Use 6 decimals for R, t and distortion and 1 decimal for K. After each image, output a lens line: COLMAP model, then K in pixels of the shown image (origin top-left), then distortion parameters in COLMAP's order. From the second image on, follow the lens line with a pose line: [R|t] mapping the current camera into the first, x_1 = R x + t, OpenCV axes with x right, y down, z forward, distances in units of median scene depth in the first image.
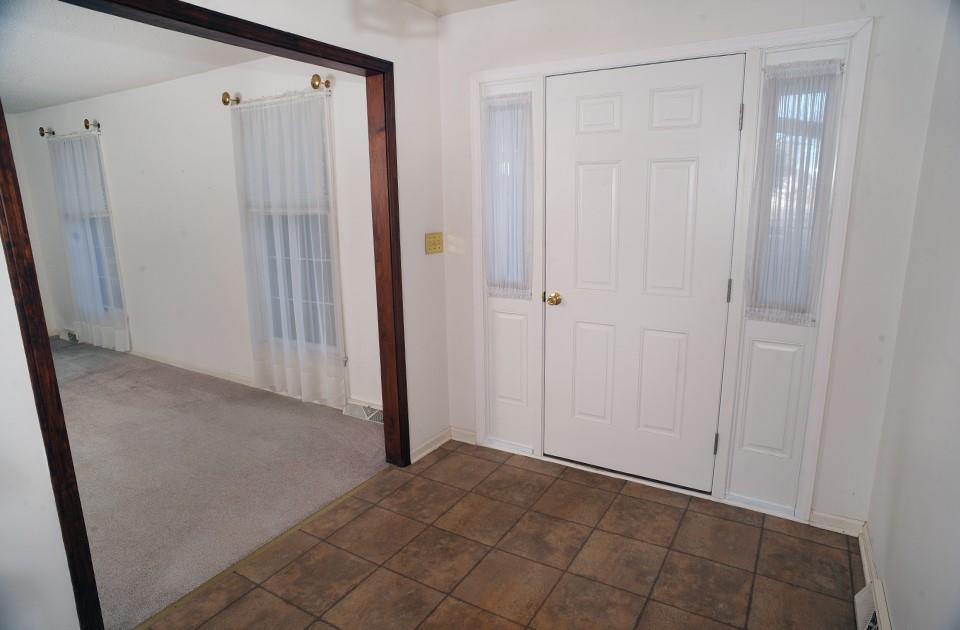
lens RADIAL K [[555.0, 0, 490.3], [0, 555.0, 323.4], [0, 0, 1]] dist [-0.091076, 0.061507]
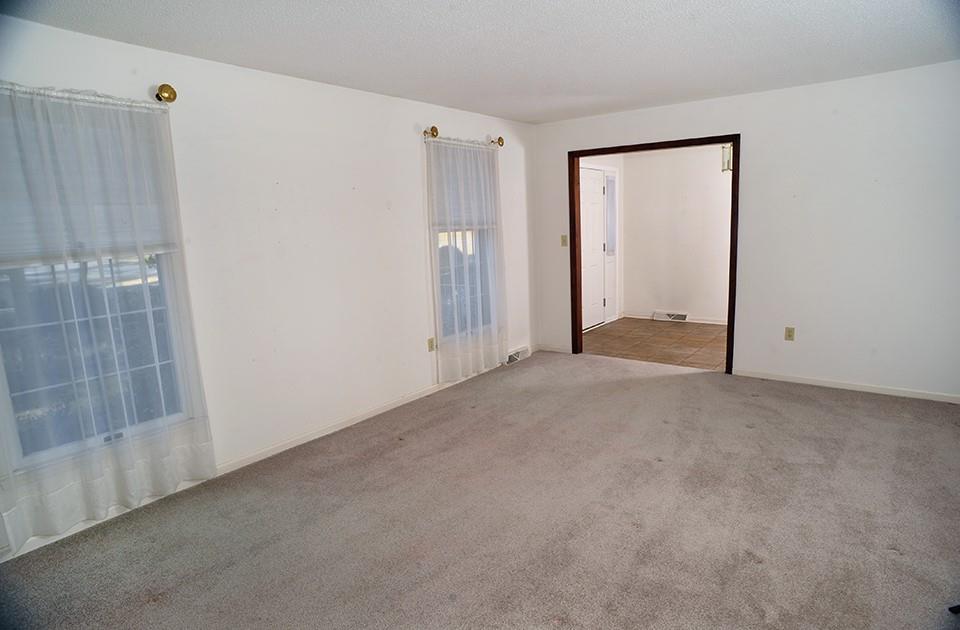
lens RADIAL K [[555.0, 0, 490.3], [0, 555.0, 323.4], [0, 0, 1]] dist [-0.091076, 0.061507]
pose [[0.097653, -0.171599, 0.980315, -1.549685], [0.256753, 0.956023, 0.141771, -0.146933], [-0.961531, 0.237854, 0.137417, 0.752844]]
